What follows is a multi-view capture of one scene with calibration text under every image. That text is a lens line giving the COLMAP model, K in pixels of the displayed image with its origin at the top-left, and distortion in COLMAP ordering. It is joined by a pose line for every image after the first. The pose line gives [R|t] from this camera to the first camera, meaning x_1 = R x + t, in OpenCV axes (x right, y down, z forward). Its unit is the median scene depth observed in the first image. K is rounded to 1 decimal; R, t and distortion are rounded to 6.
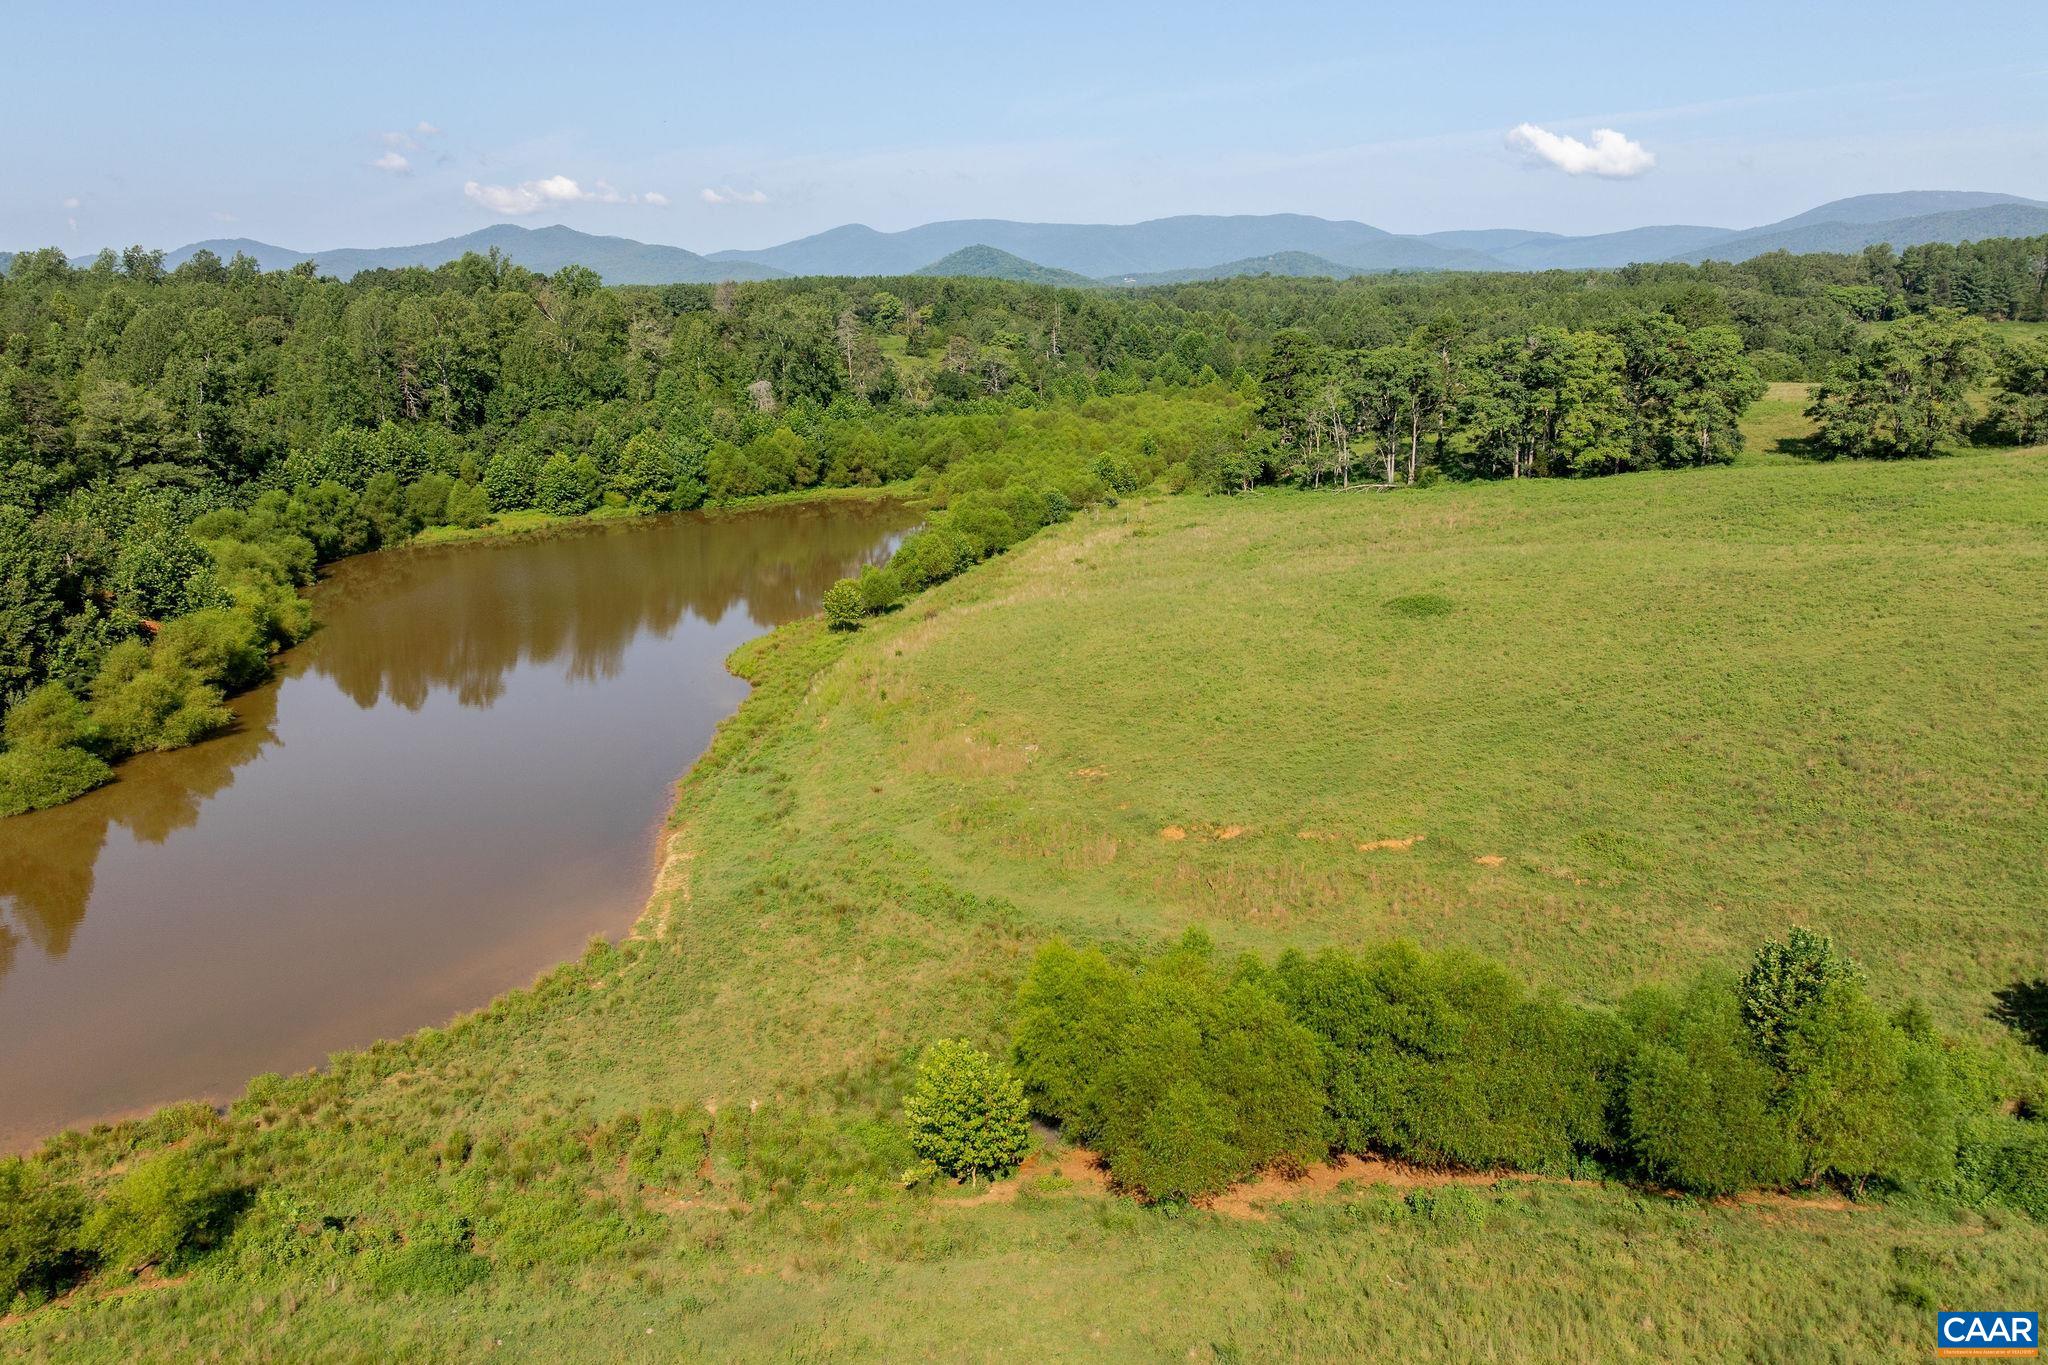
lens RADIAL K [[1436.8, 0, 1027.4], [0, 1436.8, 566.0], [0, 0, 1]] dist [-0.036267, -0.000167]
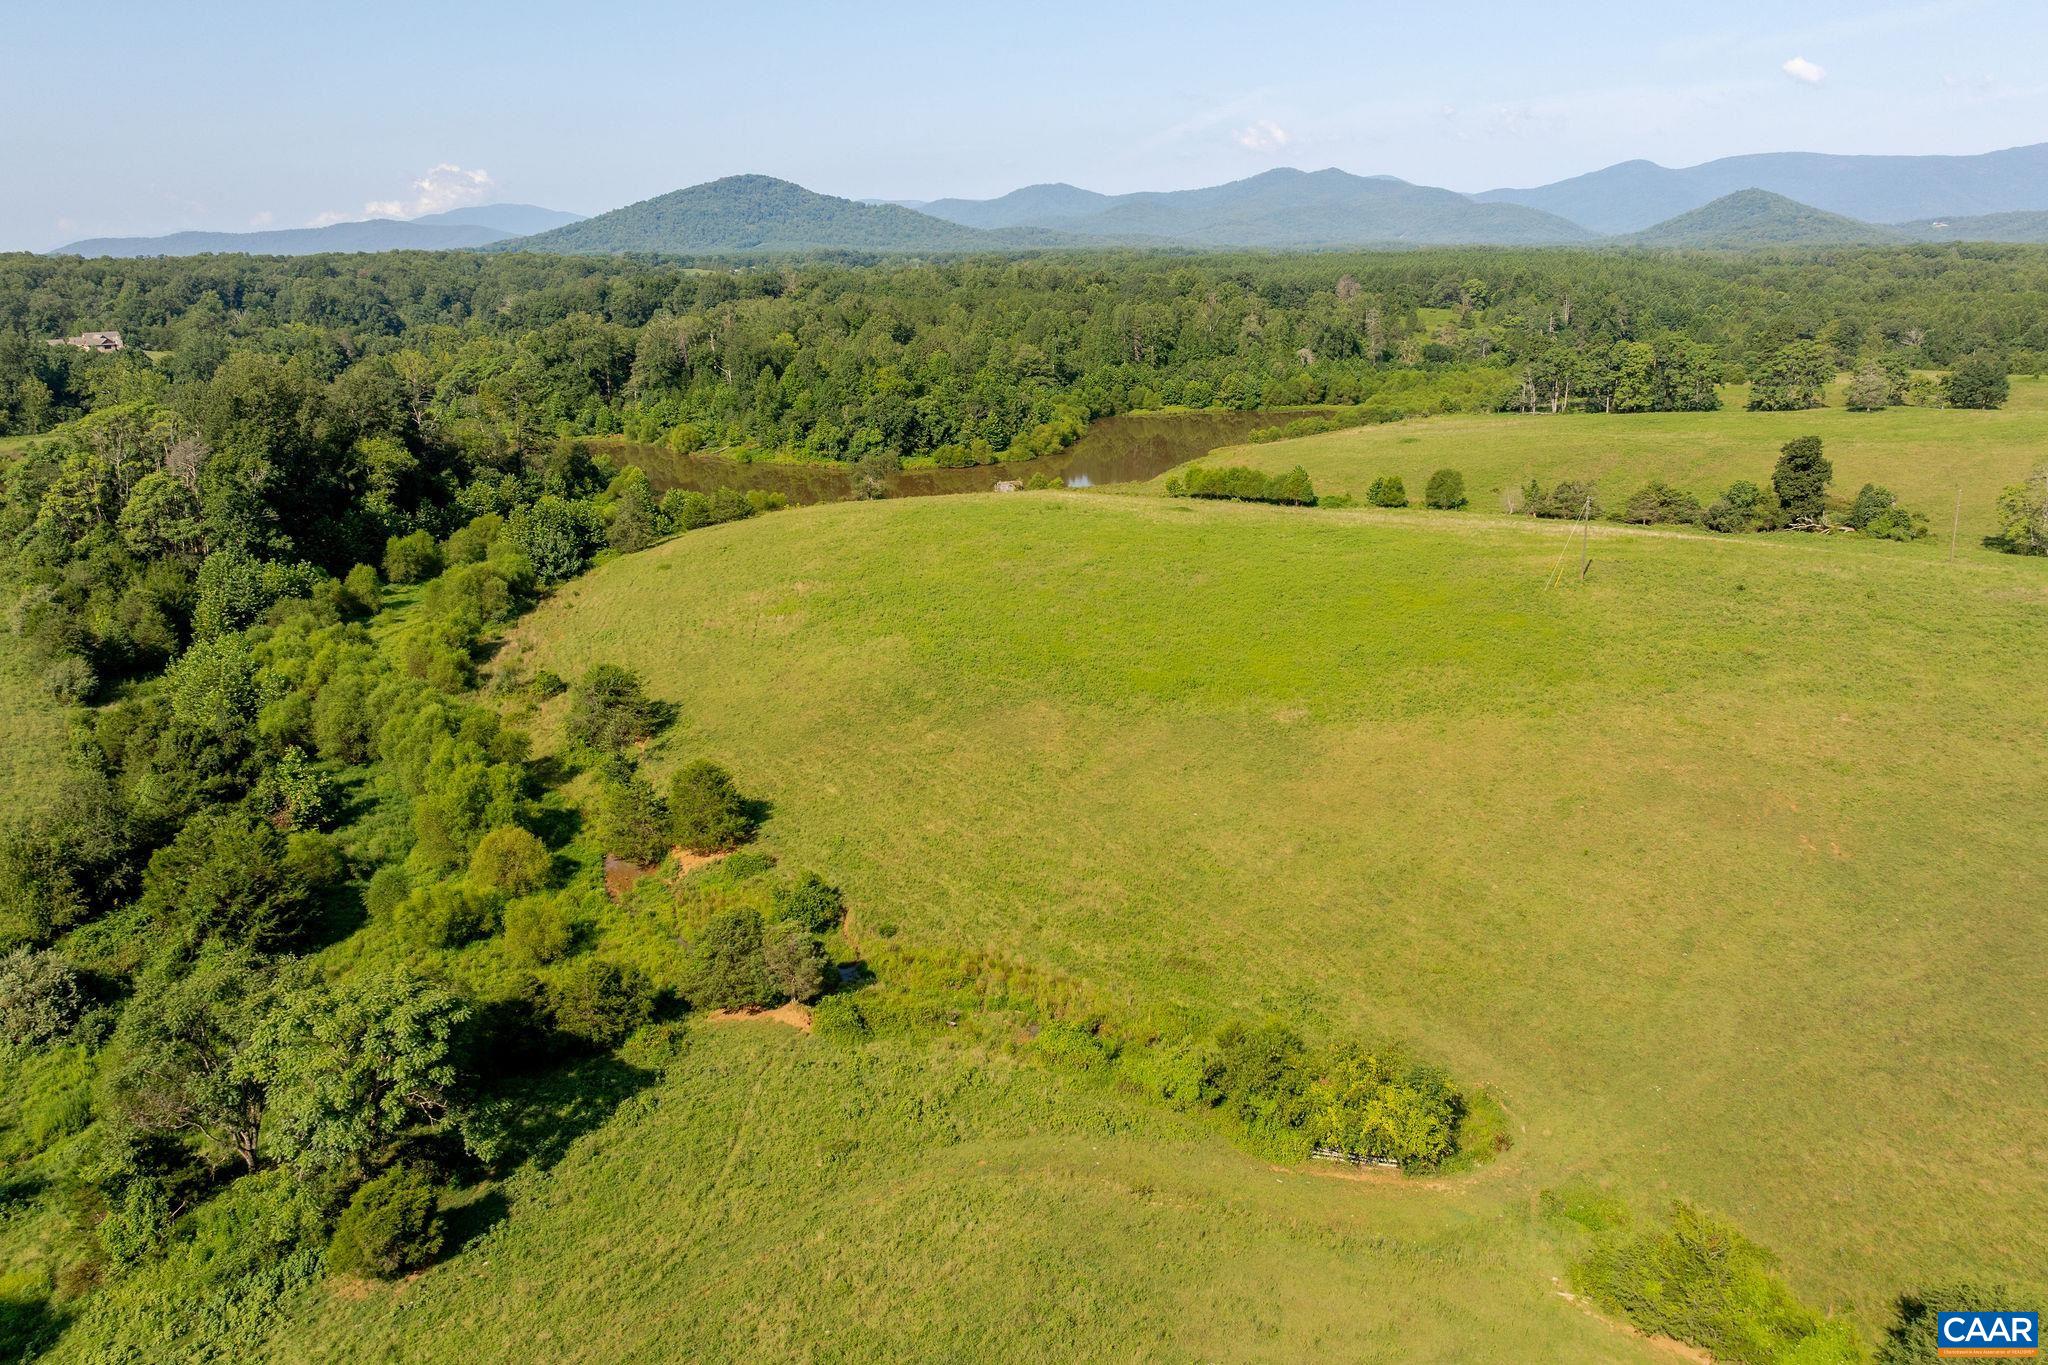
lens RADIAL K [[1436.8, 0, 1025.9], [0, 1436.8, 599.3], [0, 0, 1]] dist [-0.036267, -0.000167]
pose [[0.868490, 0.117602, -0.481555, 0.541742], [-0.086473, 0.992498, 0.086426, 0.086048], [0.488106, -0.033419, 0.872144, -1.048677]]
